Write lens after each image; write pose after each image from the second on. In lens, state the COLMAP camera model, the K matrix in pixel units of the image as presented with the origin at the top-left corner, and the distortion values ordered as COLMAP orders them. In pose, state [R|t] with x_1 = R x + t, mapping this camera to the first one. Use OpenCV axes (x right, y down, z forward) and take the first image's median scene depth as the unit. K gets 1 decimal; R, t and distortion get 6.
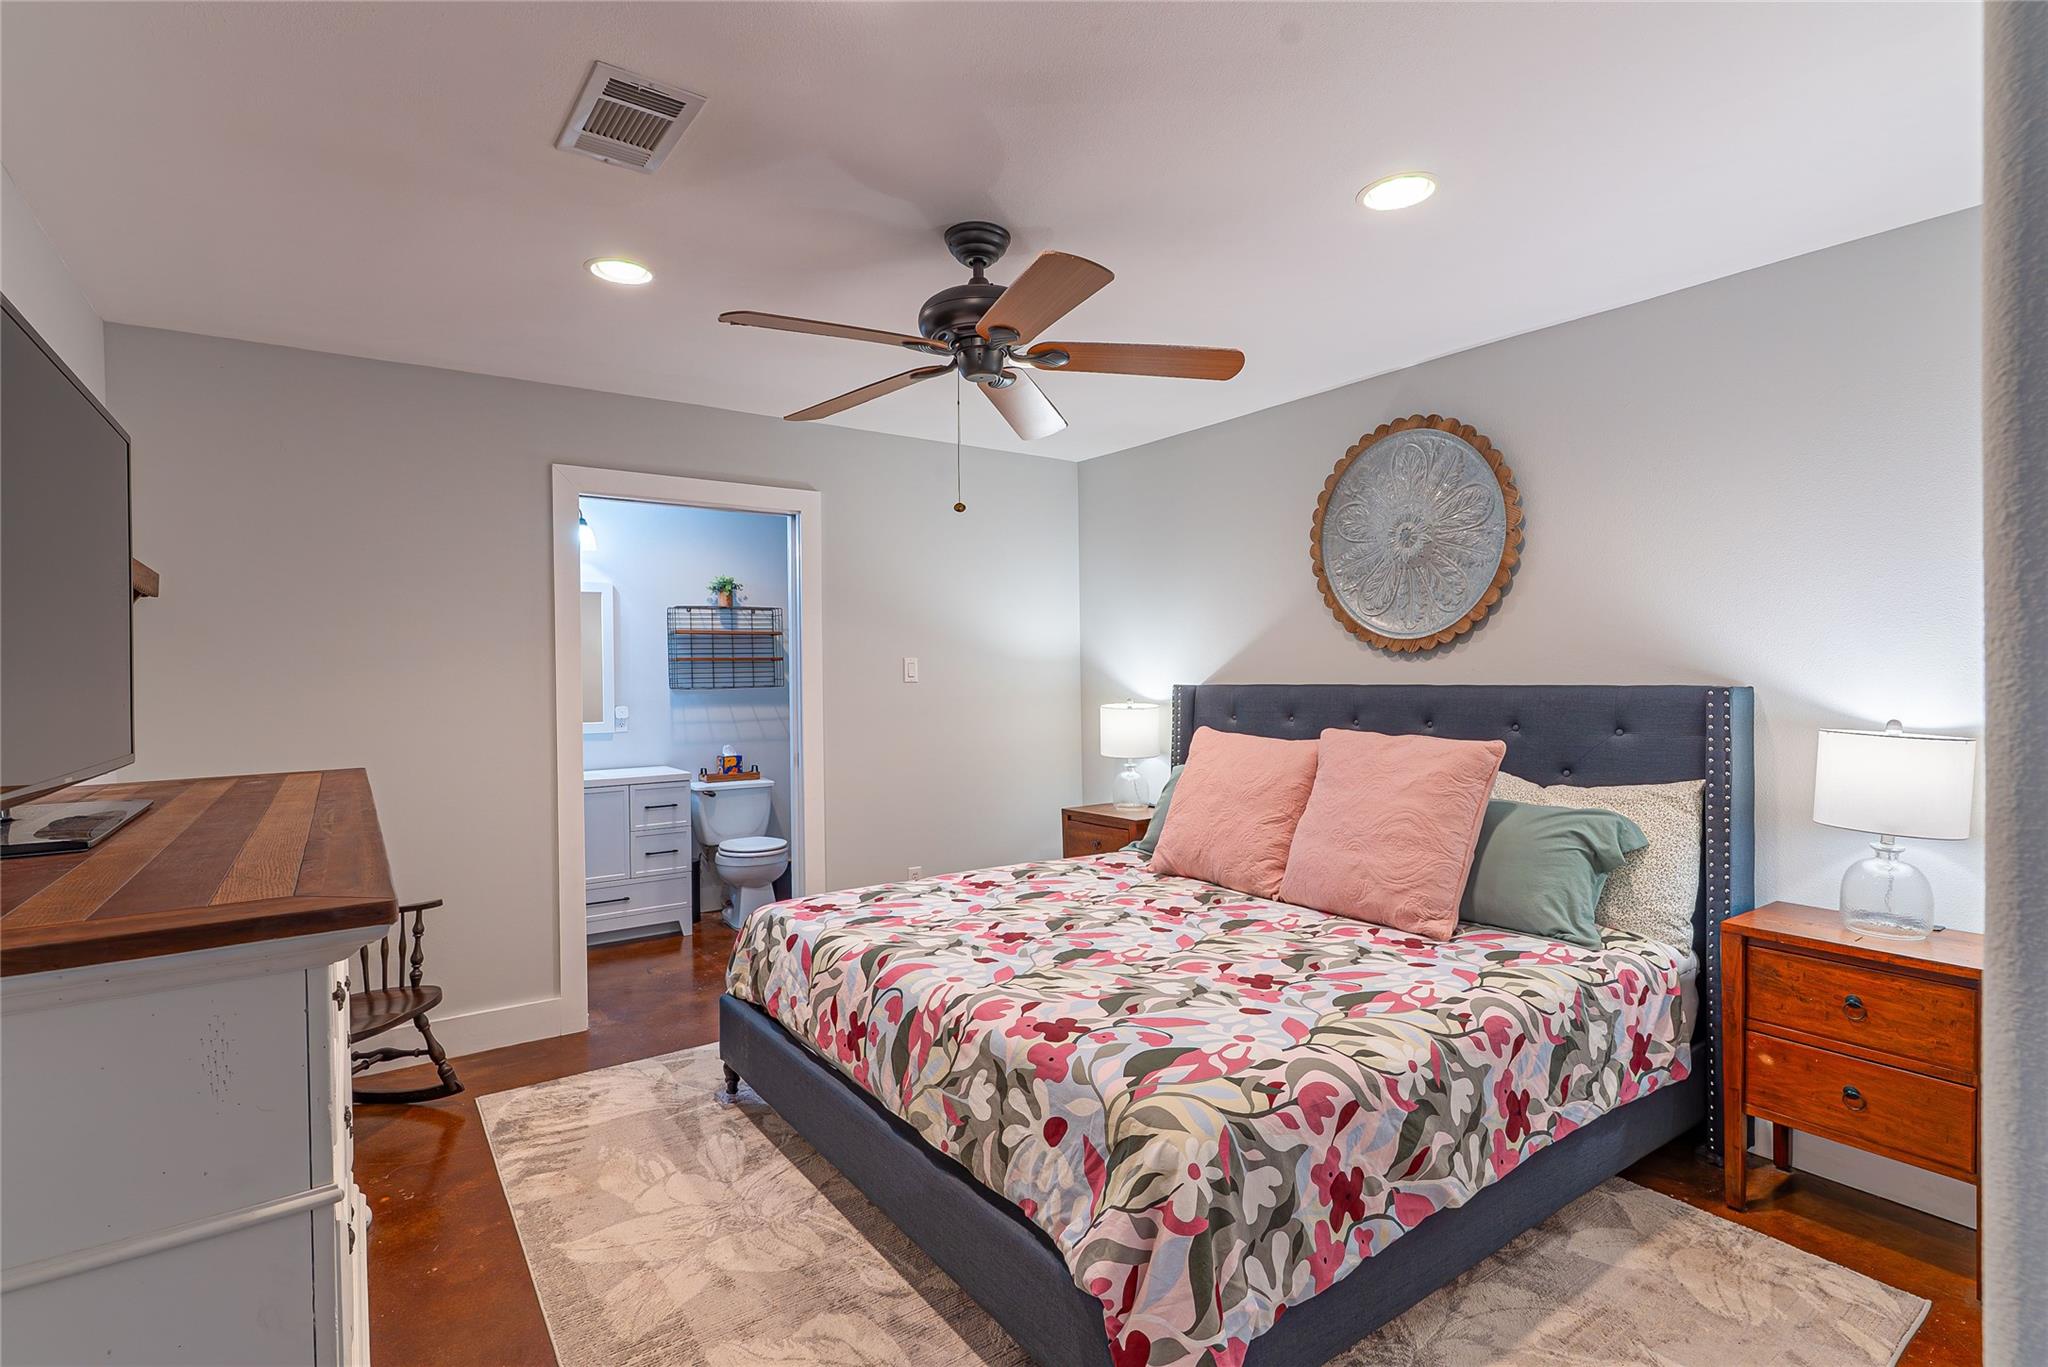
lens RADIAL K [[991.5, 0, 1034.5], [0, 991.5, 685.7], [0, 0, 1]] dist [0.004239, 0.000683]
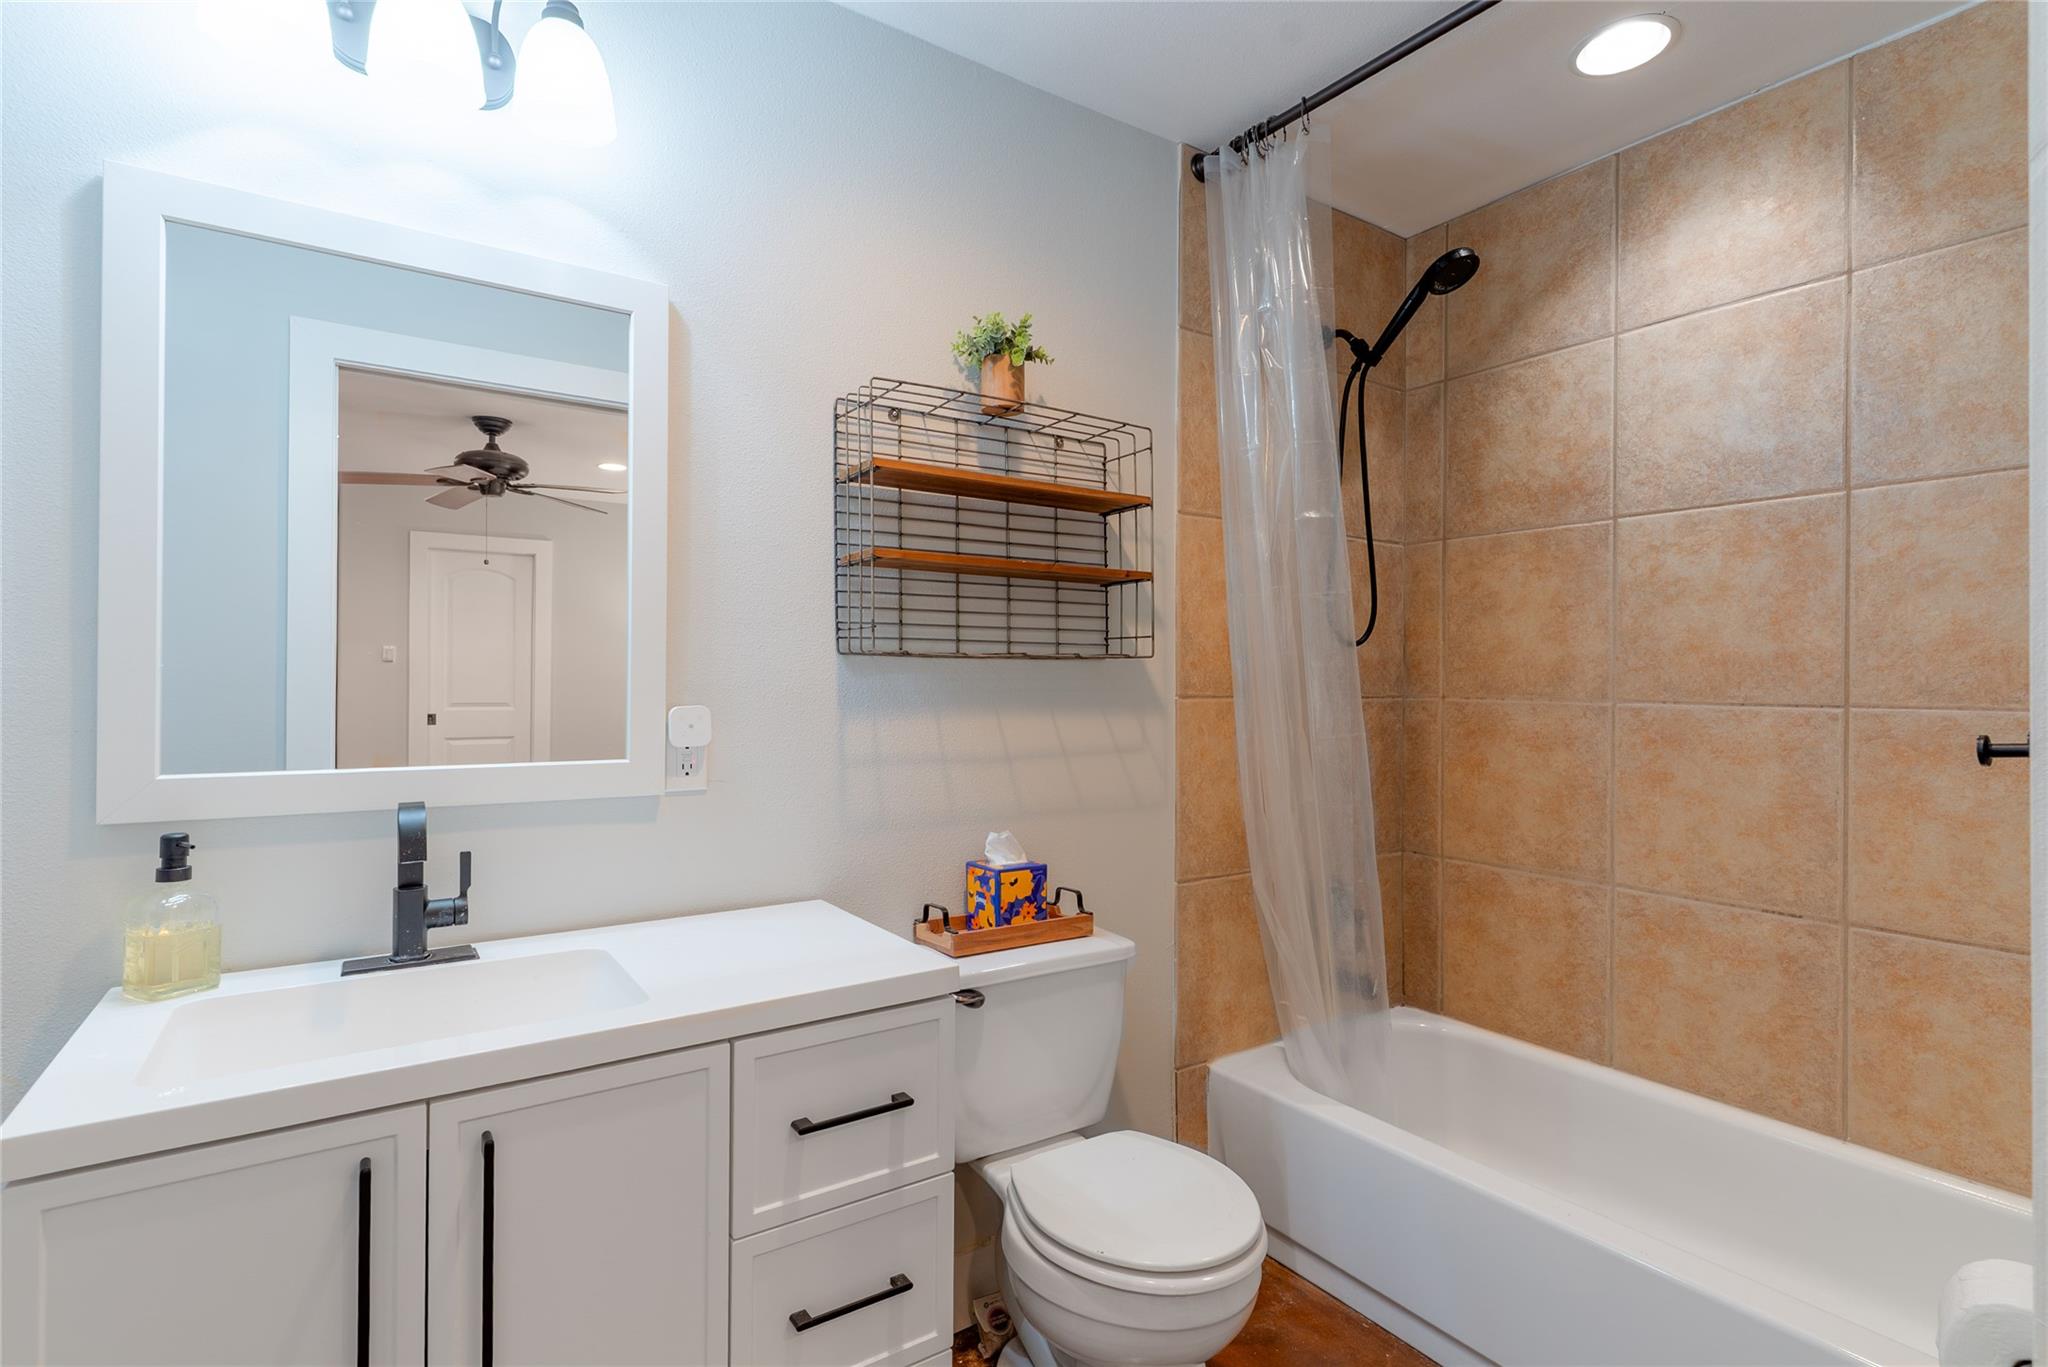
lens RADIAL K [[991.5, 0, 1017.2], [0, 991.5, 678.3], [0, 0, 1]] dist [0.004239, 0.000683]
pose [[0.999501, 0.010240, -0.029880, -0.297477], [-0.010644, 0.999854, -0.013389, 0.014486], [0.029738, 0.013700, 0.999464, 0.679976]]
